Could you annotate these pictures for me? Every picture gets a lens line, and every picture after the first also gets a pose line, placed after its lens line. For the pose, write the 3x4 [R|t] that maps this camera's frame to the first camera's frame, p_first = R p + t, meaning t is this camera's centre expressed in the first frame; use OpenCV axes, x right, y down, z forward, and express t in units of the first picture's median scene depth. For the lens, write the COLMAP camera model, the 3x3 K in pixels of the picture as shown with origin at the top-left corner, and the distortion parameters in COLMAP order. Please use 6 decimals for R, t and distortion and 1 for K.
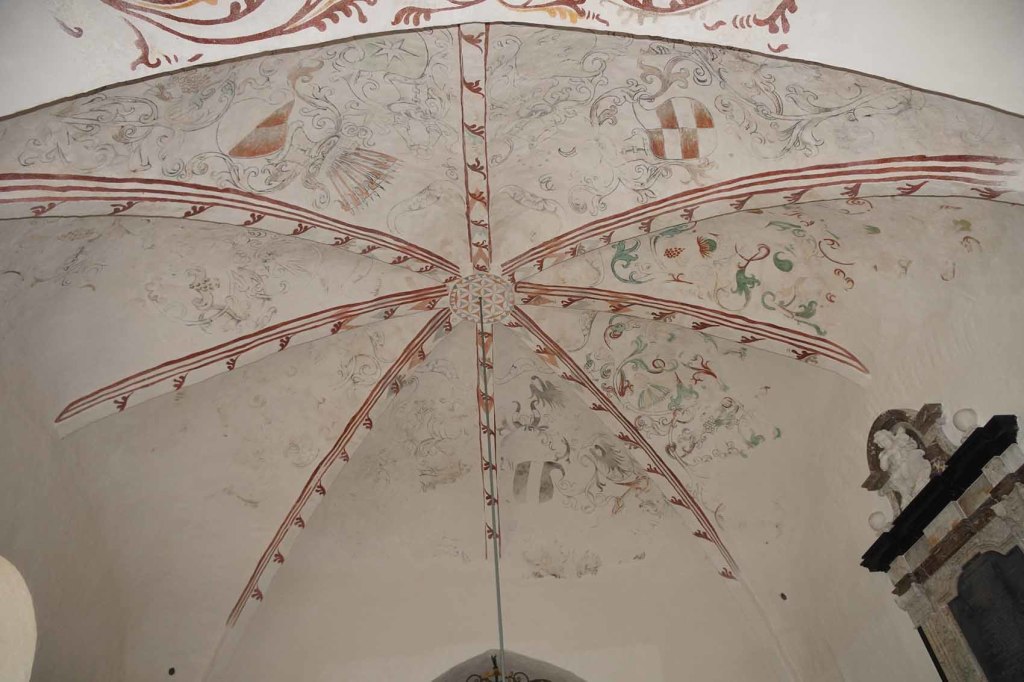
lens RADIAL K [[683.9, 0, 513.4], [0, 683.9, 346.2], [0, 0, 1]] dist [-0.023039, 0.020684]
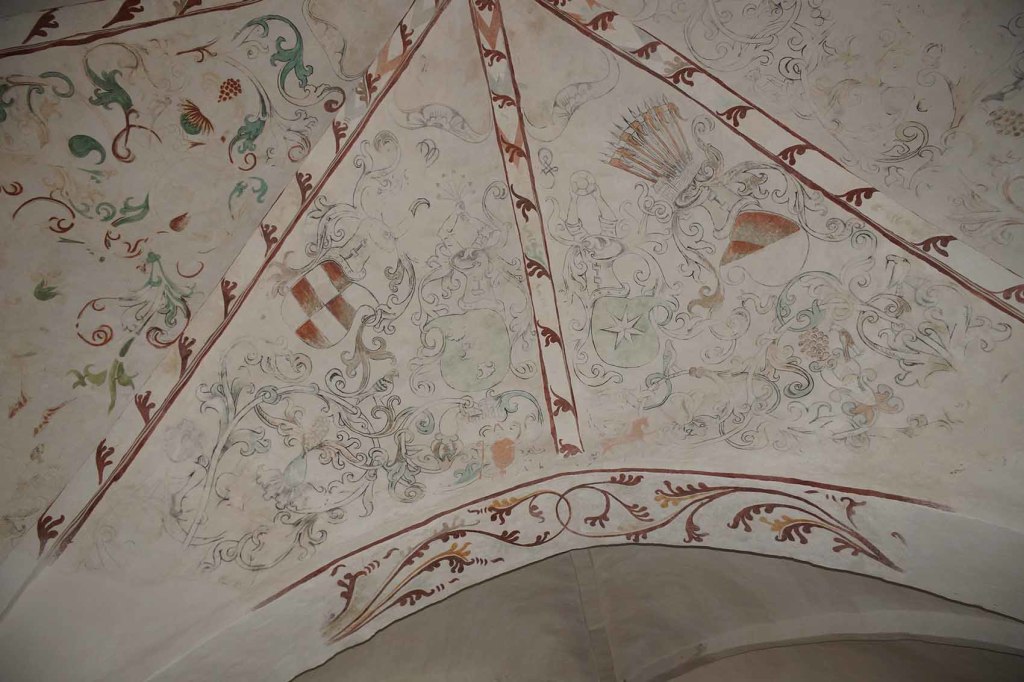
lens RADIAL K [[683.9, 0, 513.4], [0, 683.9, 346.2], [0, 0, 1]] dist [-0.023039, 0.020684]
pose [[-0.976722, 0.214435, 0.005602, -0.005743], [-0.084834, -0.362155, -0.928249, 0.475431], [-0.197020, -0.907117, 0.371916, 0.499785]]
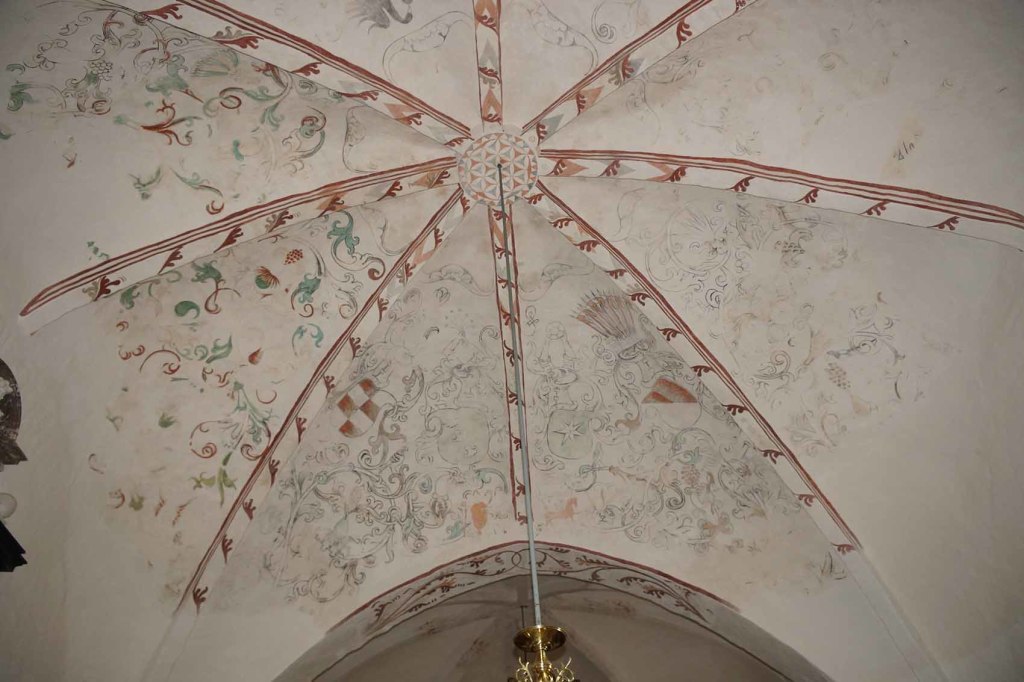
lens RADIAL K [[683.9, 0, 513.4], [0, 683.9, 346.2], [0, 0, 1]] dist [-0.023039, 0.020684]
pose [[-0.990294, 0.125371, -0.059993, 0.014073], [0.053251, -0.056454, -0.996984, 0.917514], [-0.128380, -0.990502, 0.049230, 0.932475]]
